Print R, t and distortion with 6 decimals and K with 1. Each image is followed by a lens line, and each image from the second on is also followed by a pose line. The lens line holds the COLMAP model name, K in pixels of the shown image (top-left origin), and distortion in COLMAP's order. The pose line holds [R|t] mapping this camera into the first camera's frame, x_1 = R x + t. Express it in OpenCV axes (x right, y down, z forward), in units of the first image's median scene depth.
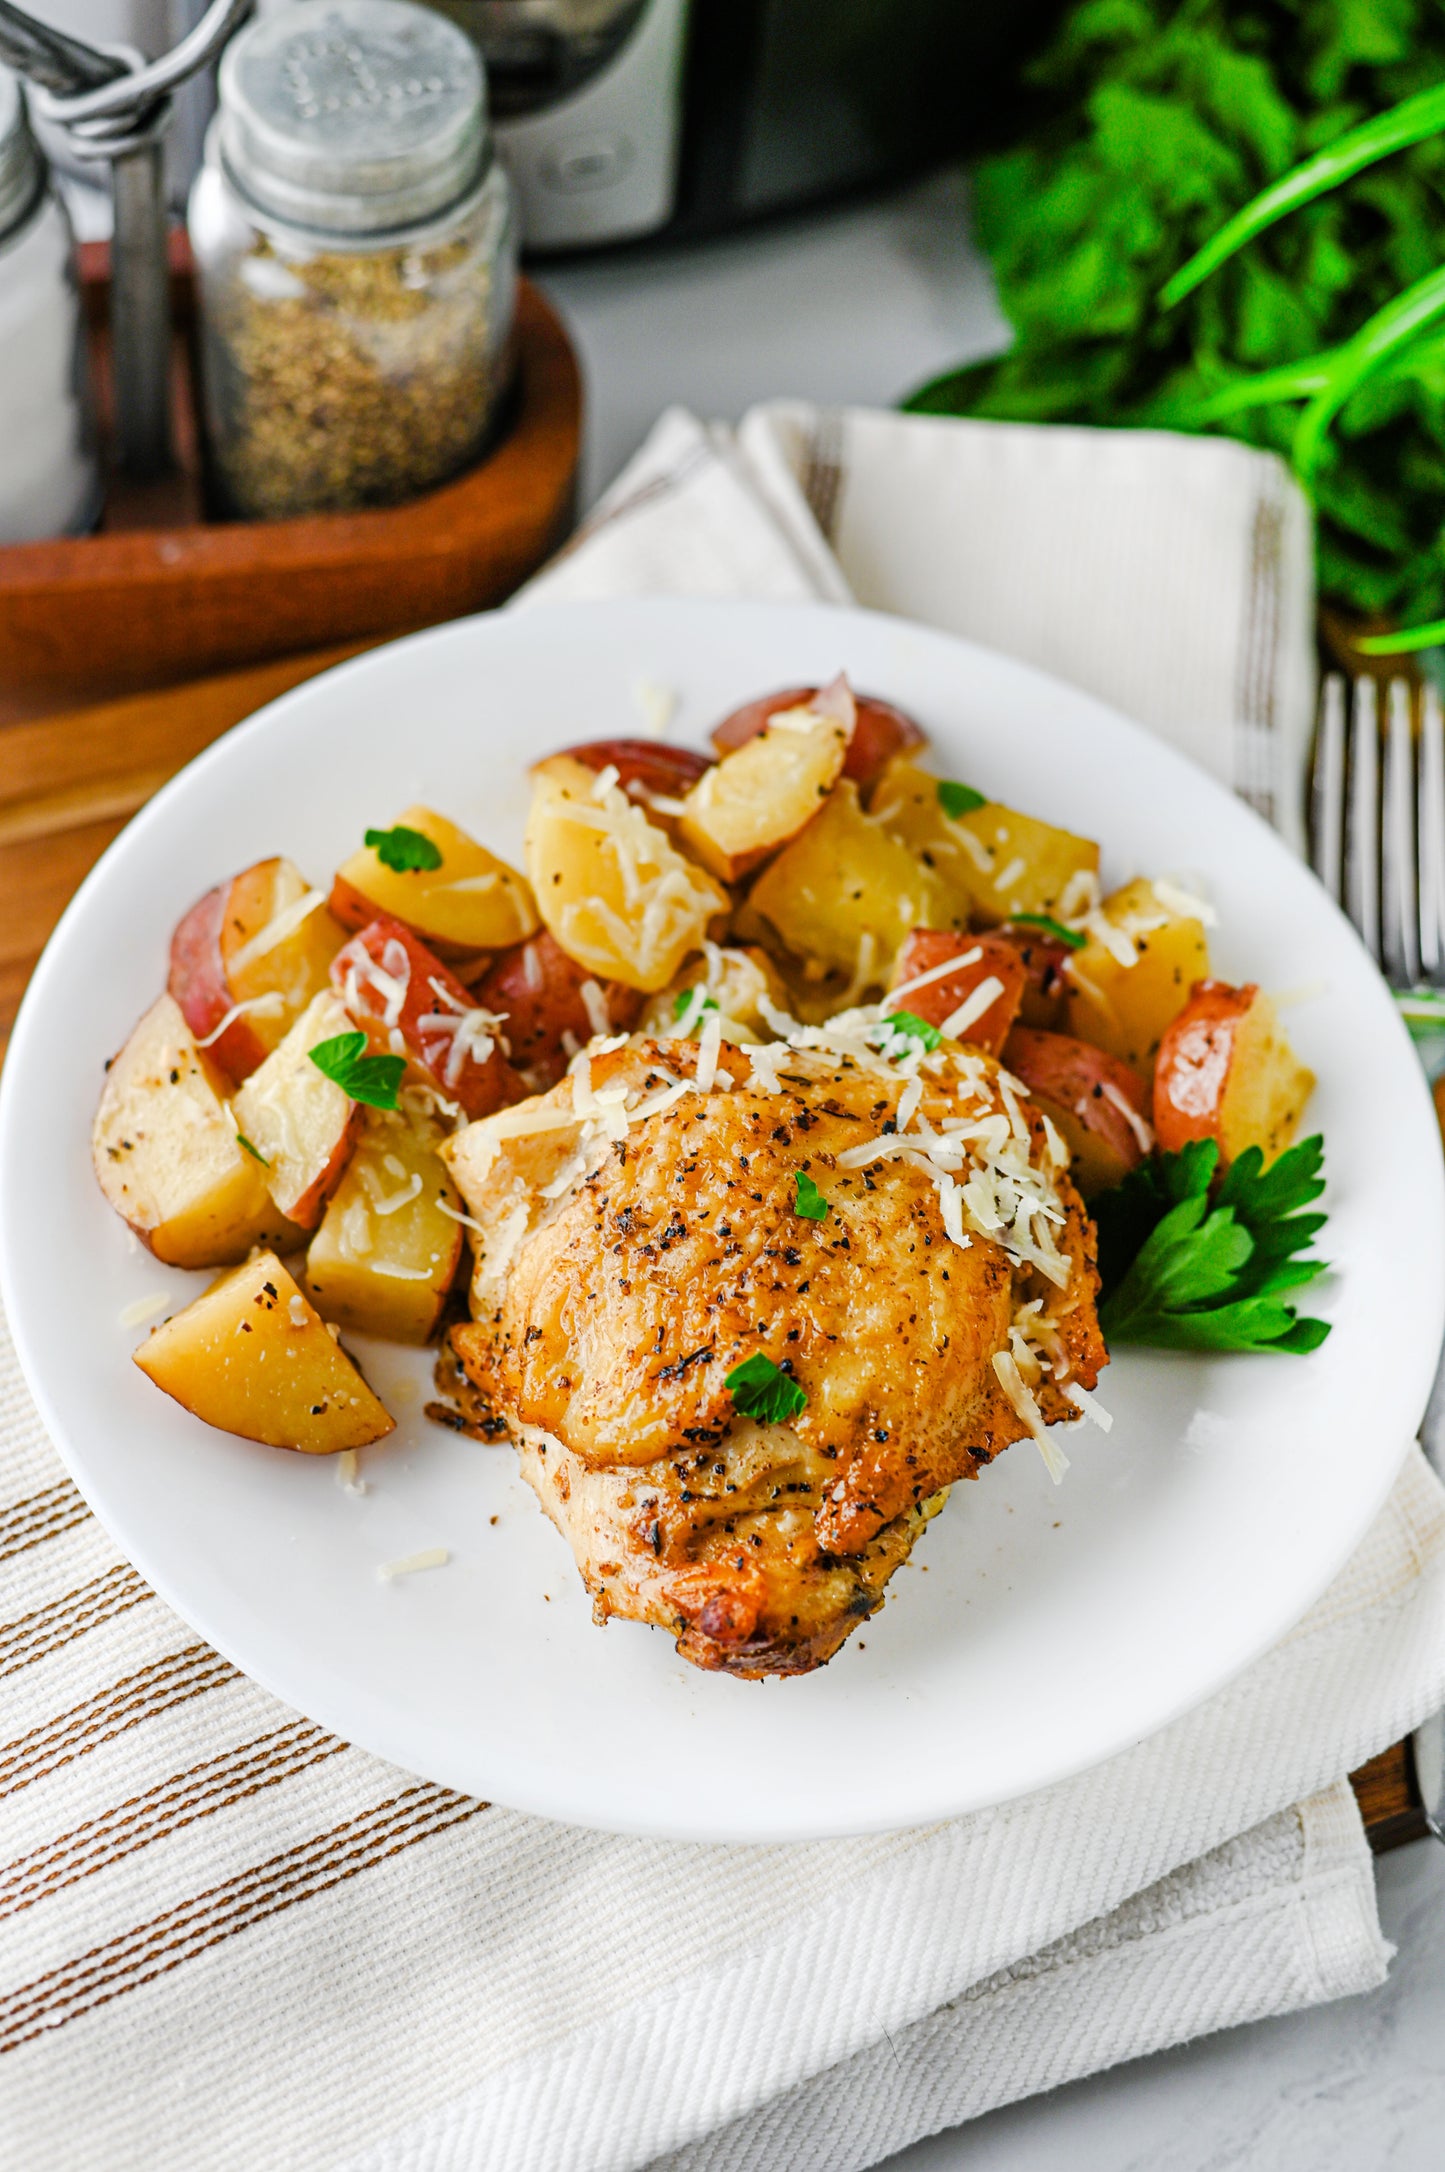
lens RADIAL K [[3384.2, 0, 722.5], [0, 3384.2, 1086.0], [0, 0, 1]] dist [-0.142976, 0.034174]
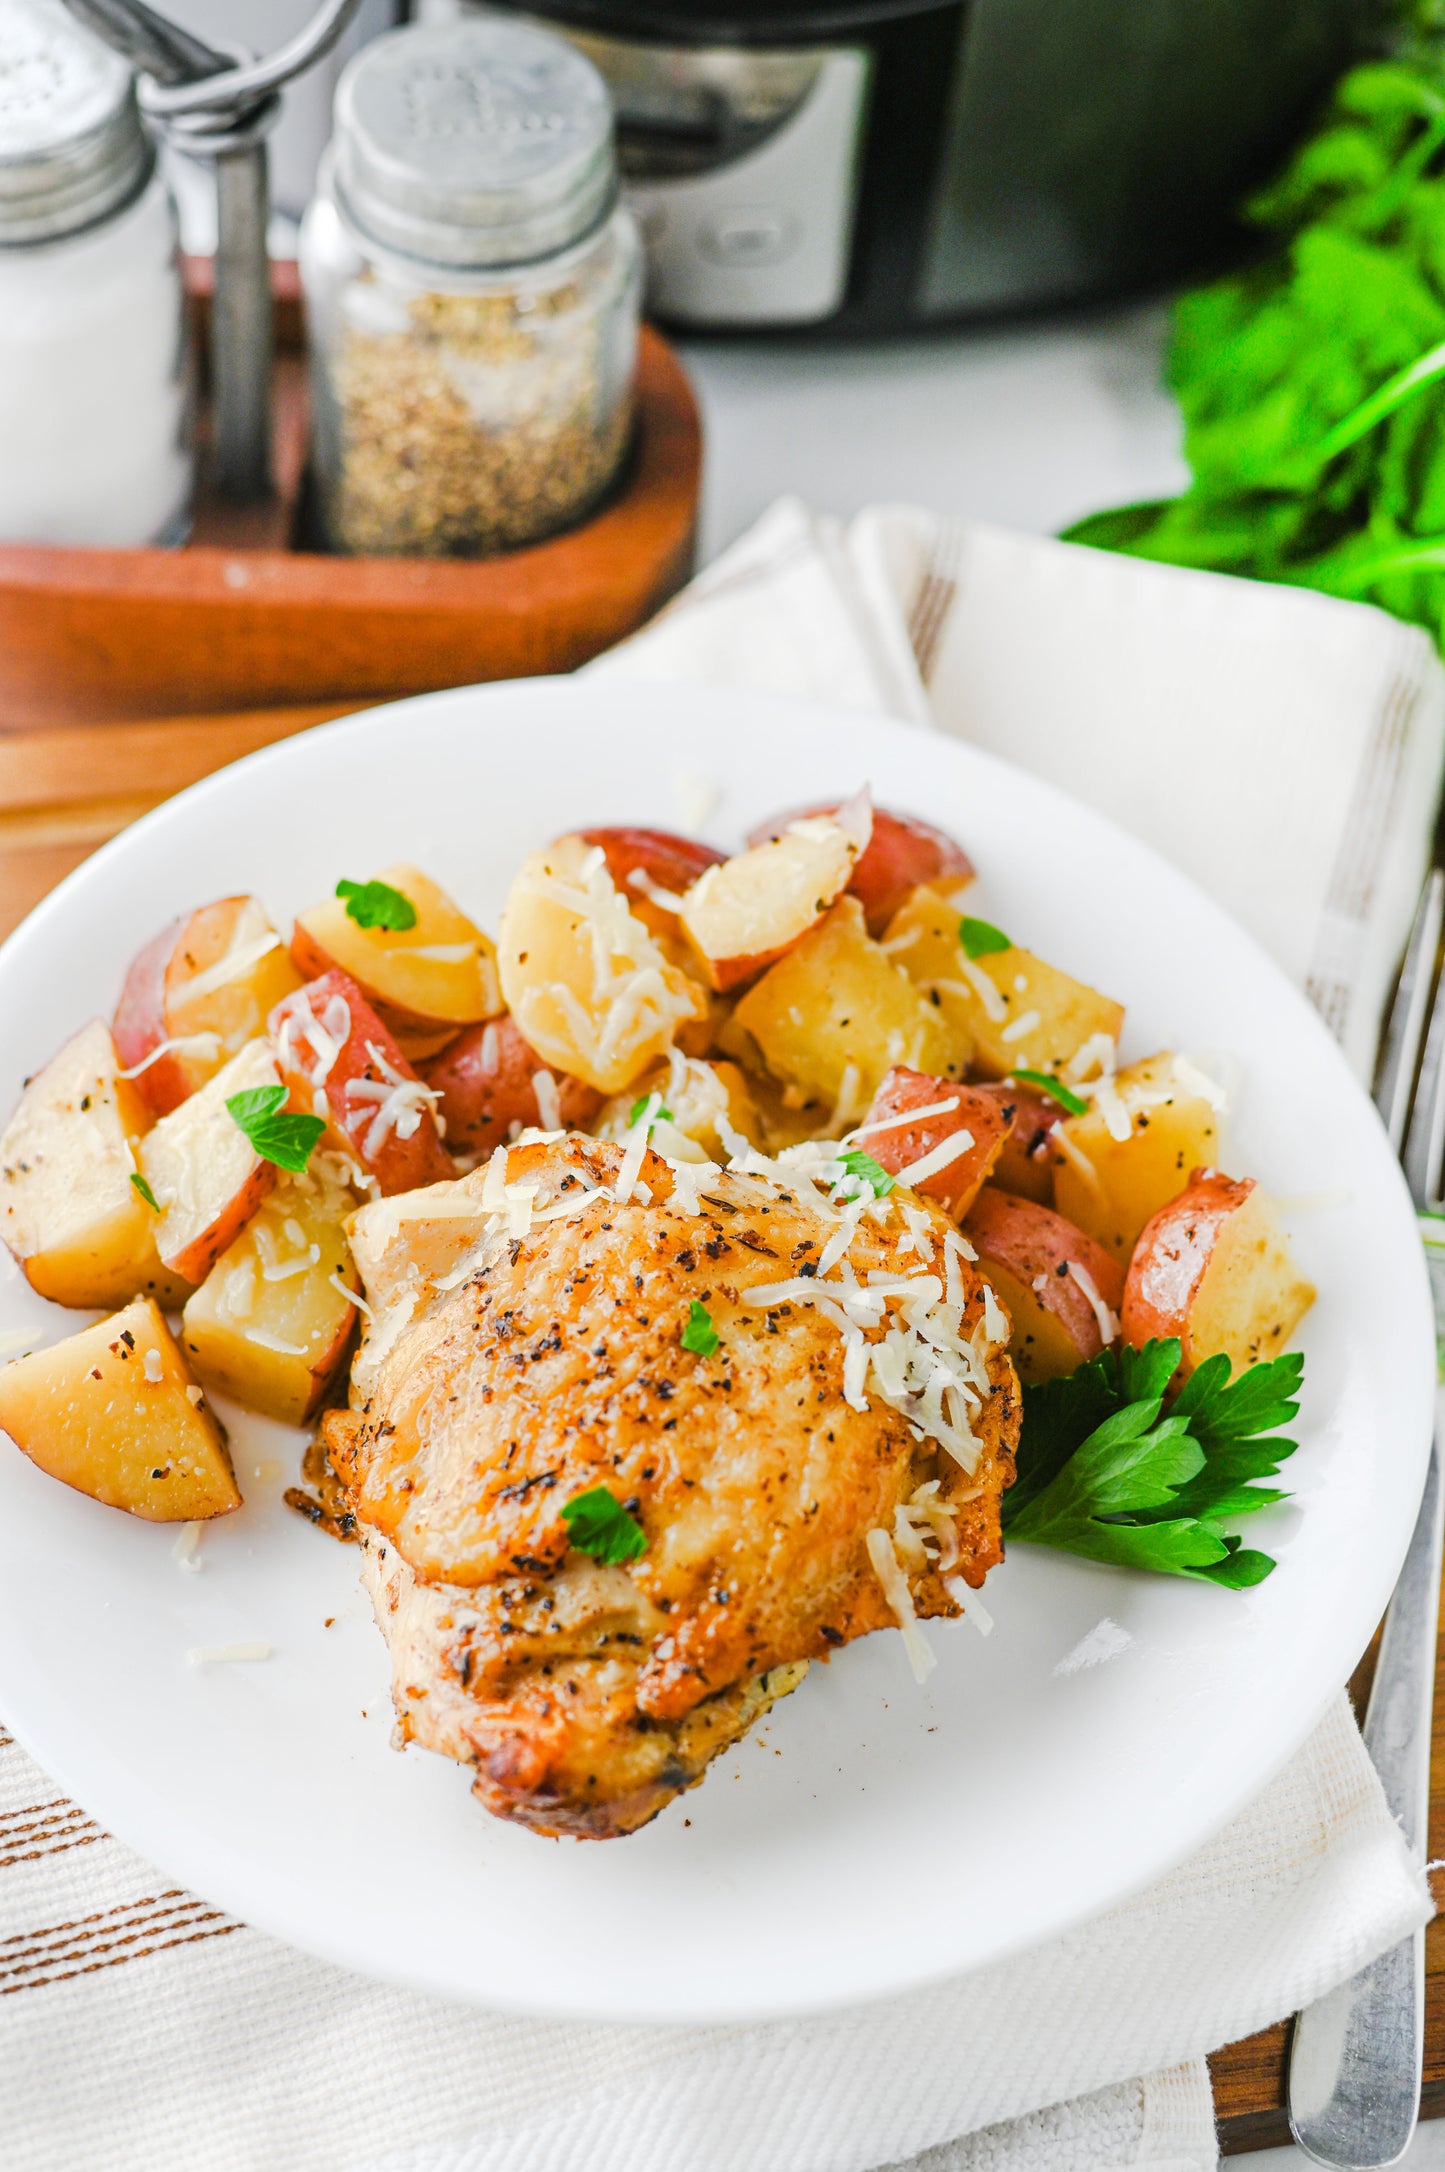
lens RADIAL K [[3417.5, 0, 722.5], [0, 3417.5, 1086.0], [0, 0, 1]] dist [-0.152687, 0.064967]
pose [[0.982552, 0.145822, -0.115447, 0.127711], [-0.151295, 0.987675, -0.040109, 0.003646], [0.108175, 0.056876, 0.992504, 0.073351]]
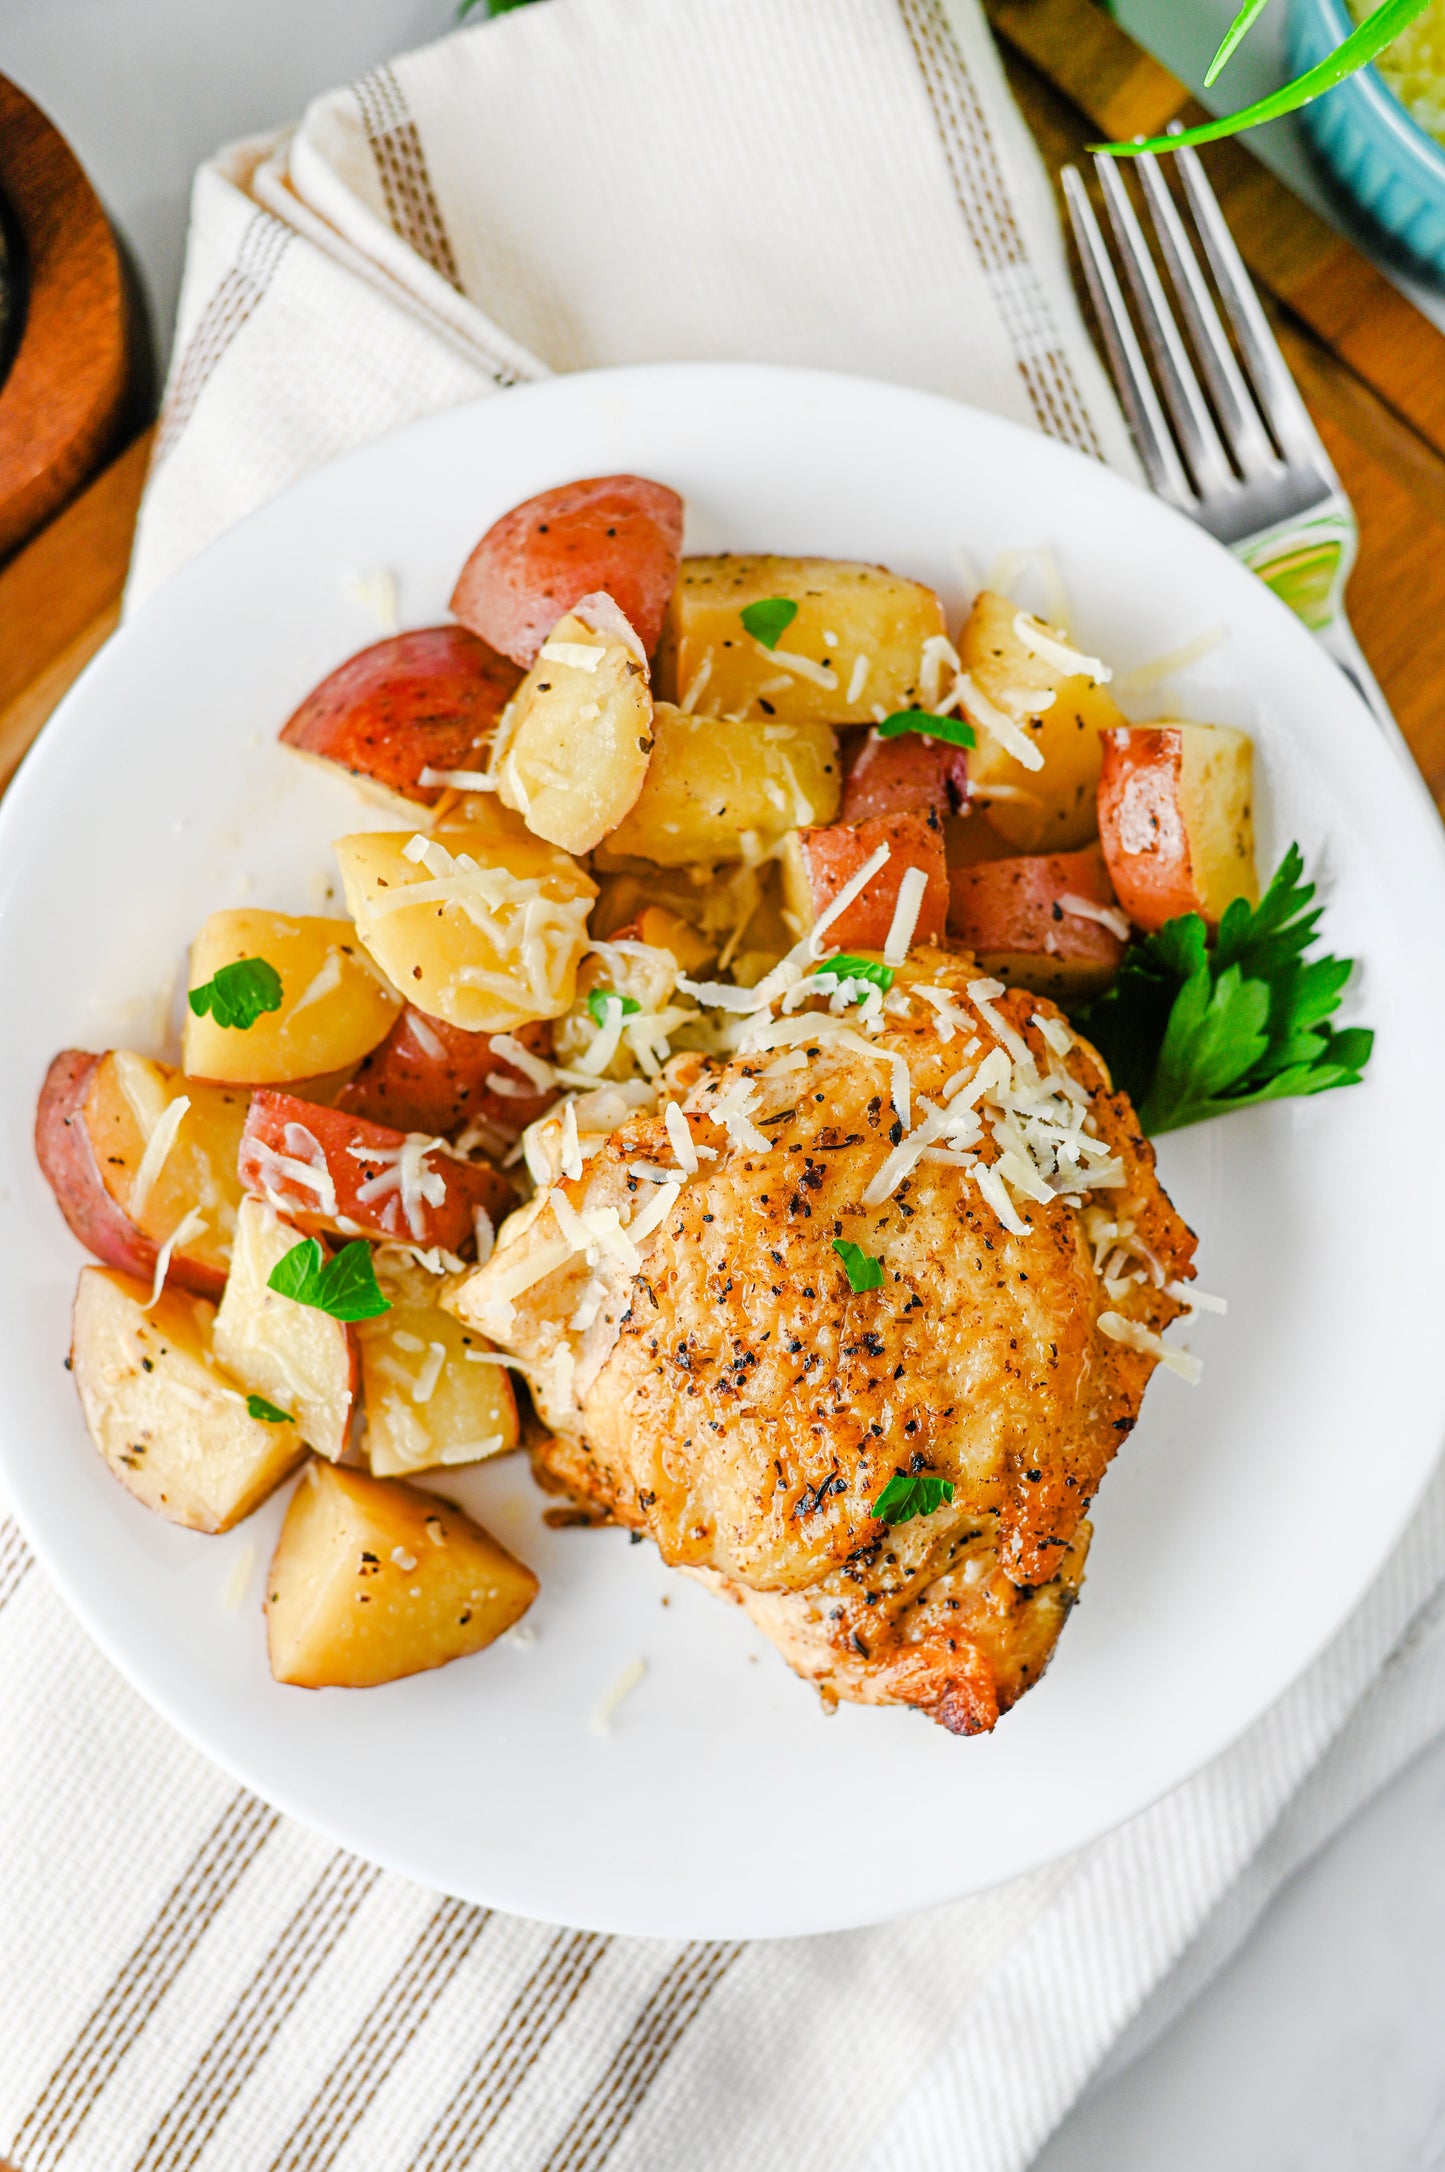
lens RADIAL K [[3417.5, 0, 722.5], [0, 3417.5, 1086.0], [0, 0, 1]] dist [-0.152687, 0.064967]
pose [[0.908340, -0.417044, -0.031497, 0.041412], [0.376982, 0.783814, 0.493478, -0.476380], [-0.181114, -0.460120, 0.869188, 0.212250]]
